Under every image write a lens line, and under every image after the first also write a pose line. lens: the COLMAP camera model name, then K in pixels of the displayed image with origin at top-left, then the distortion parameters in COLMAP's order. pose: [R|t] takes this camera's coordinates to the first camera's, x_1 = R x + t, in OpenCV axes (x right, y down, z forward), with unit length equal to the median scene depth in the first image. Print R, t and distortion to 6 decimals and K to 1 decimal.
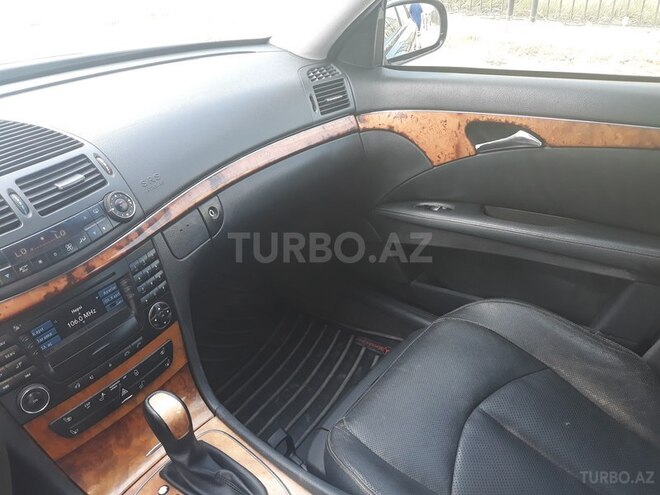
lens RADIAL K [[551.5, 0, 334.6], [0, 551.5, 244.9], [0, 0, 1]] dist [0.010749, -0.047090]
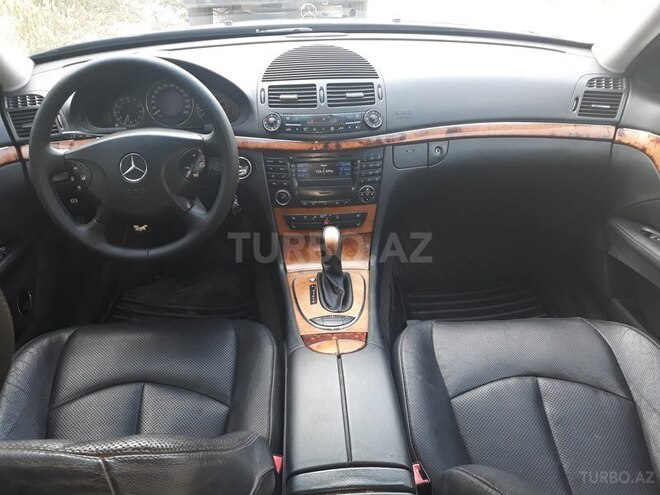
lens RADIAL K [[551.5, 0, 332.2], [0, 551.5, 252.4], [0, 0, 1]] dist [0.010749, -0.047090]
pose [[0.643406, 0.446732, -0.621659, 0.591146], [-0.414993, 0.885933, 0.207132, -0.007995], [0.643280, 0.124715, 0.755405, -0.204978]]
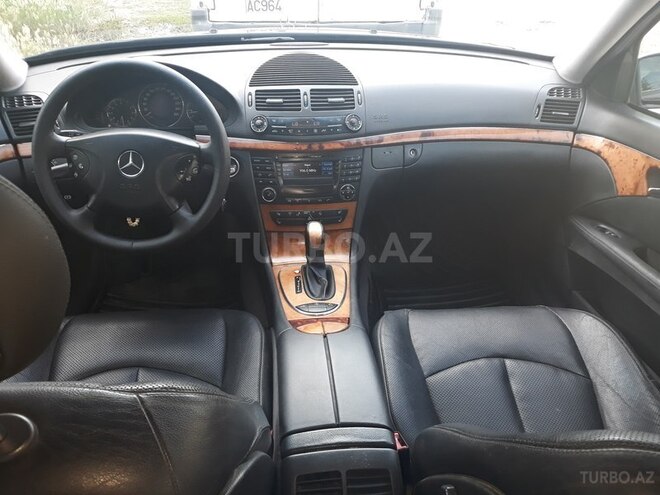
lens RADIAL K [[551.5, 0, 335.4], [0, 551.5, 251.0], [0, 0, 1]] dist [0.010749, -0.047090]
pose [[0.675625, 0.435518, -0.594856, 0.650552], [-0.424501, 0.889497, 0.169097, 0.016297], [0.602768, 0.138271, 0.785845, -0.285185]]
